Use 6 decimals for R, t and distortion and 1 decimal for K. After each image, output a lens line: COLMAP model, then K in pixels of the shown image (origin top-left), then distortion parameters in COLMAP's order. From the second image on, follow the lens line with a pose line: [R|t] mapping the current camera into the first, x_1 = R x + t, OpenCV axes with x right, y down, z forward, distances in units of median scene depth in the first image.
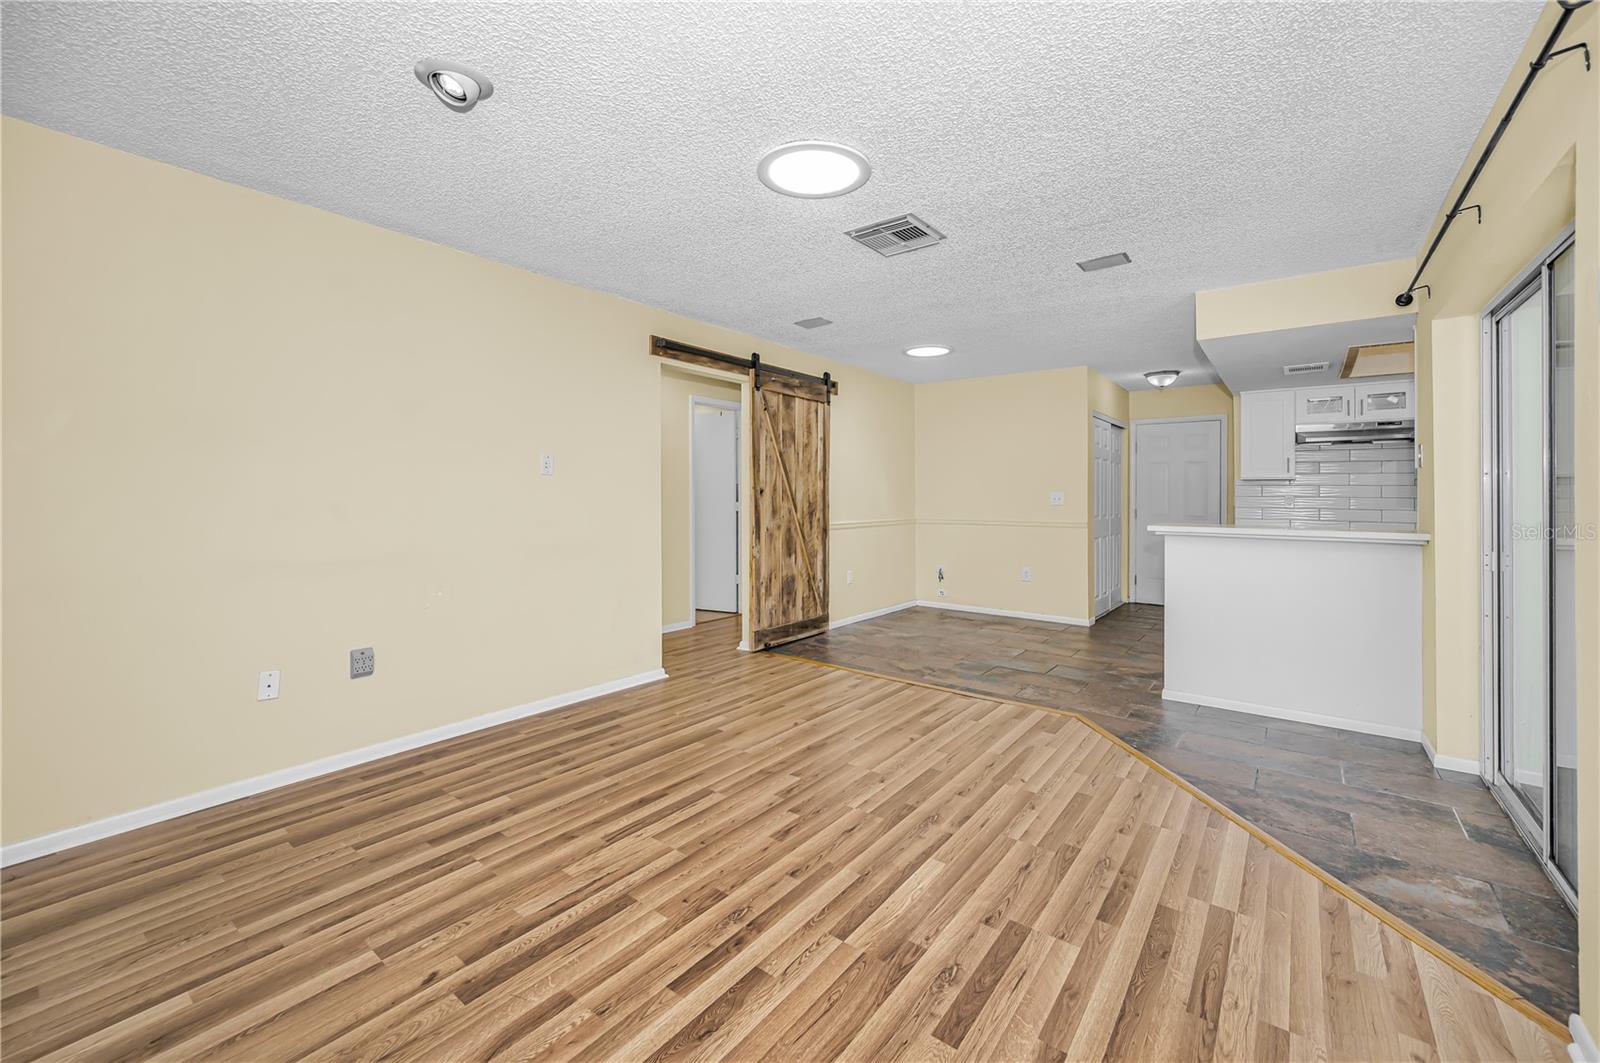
lens RADIAL K [[637.0, 0, 795.5], [0, 637.0, 486.9], [0, 0, 1]] dist [0.008707, -0.001448]
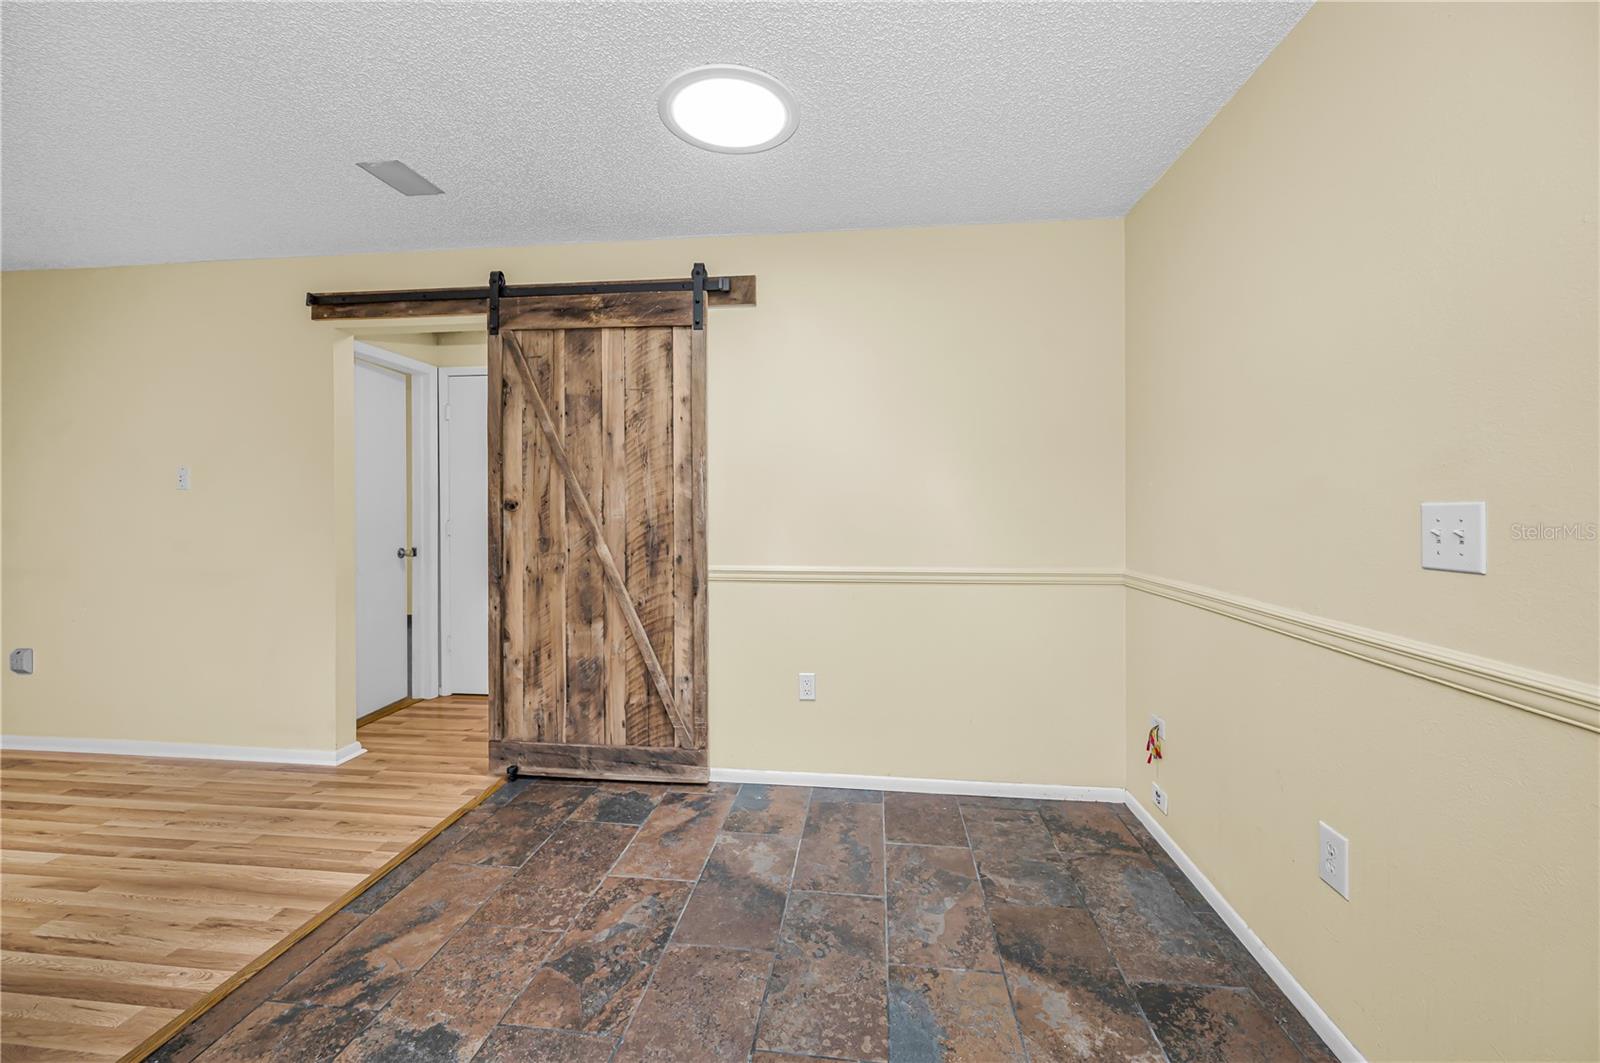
lens RADIAL K [[637.0, 0, 792.9], [0, 637.0, 508.7], [0, 0, 1]] dist [0.008707, -0.001448]
pose [[0.519552, 0.003214, -0.854433, 0.547219], [0.015285, 0.999798, 0.013056, 0.005904], [0.854302, -0.019843, 0.519398, 0.860496]]
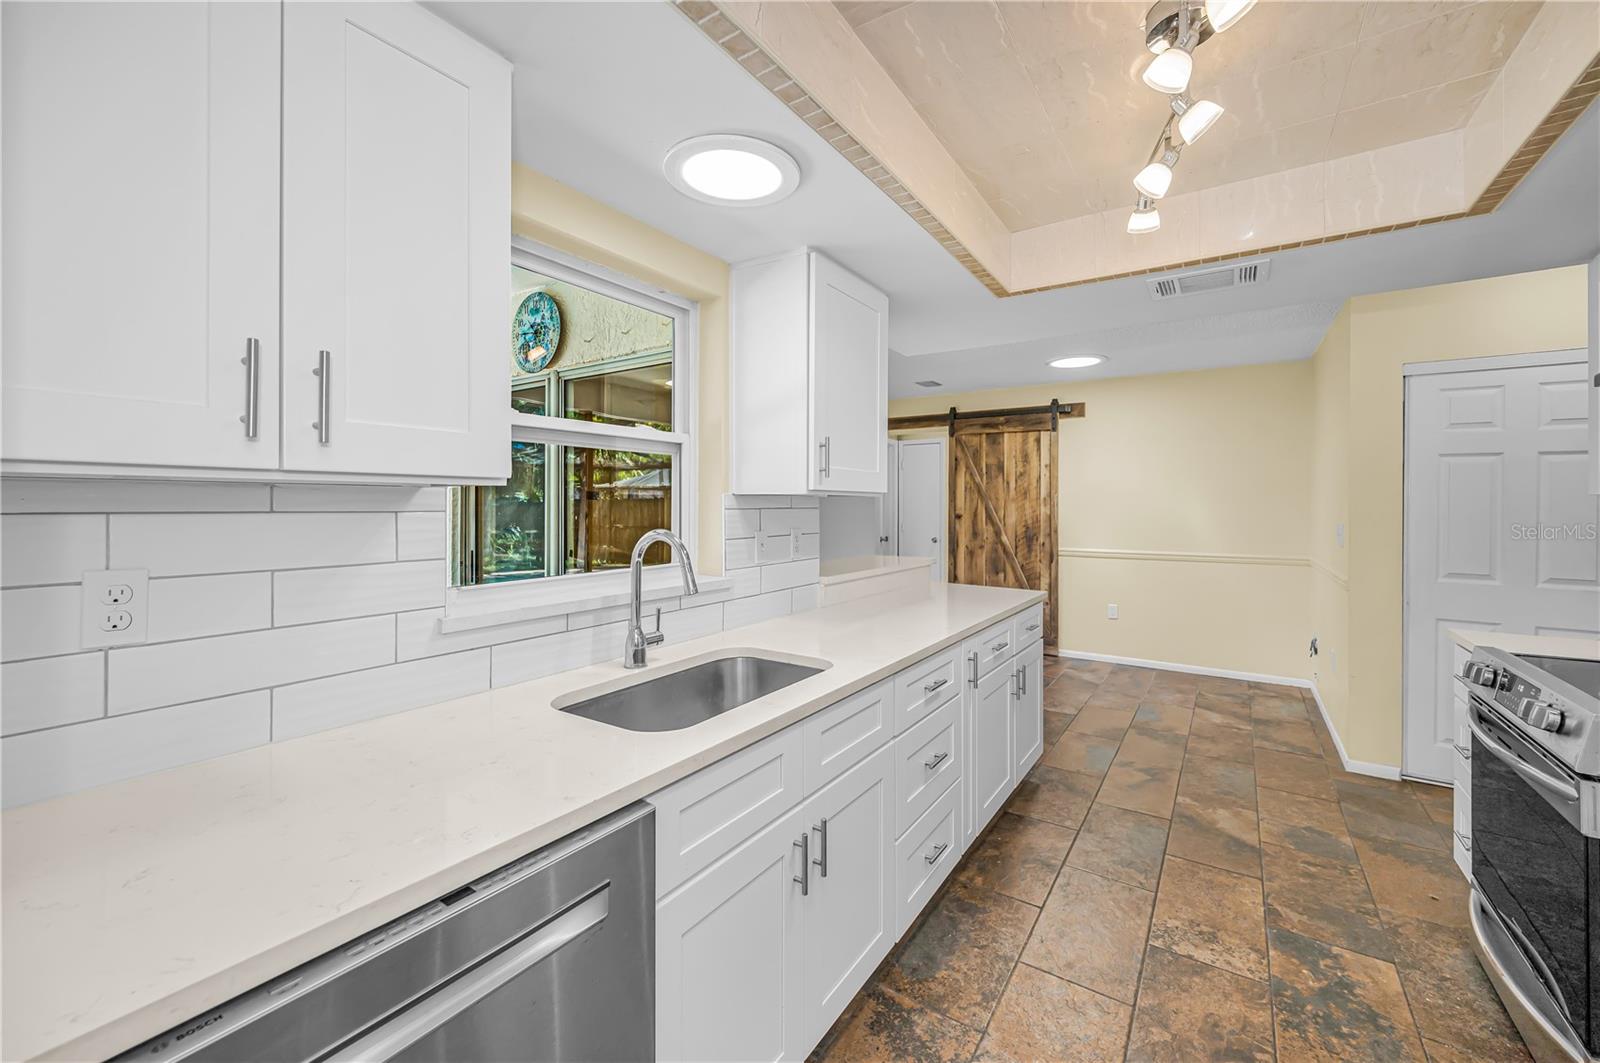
lens RADIAL K [[637.0, 0, 803.9], [0, 637.0, 505.7], [0, 0, 1]] dist [0.008707, -0.001448]
pose [[0.072345, -0.004476, -0.997370, 1.098174], [0.010983, 0.999933, -0.003691, -0.012265], [0.997319, -0.010687, 0.072389, 0.569927]]
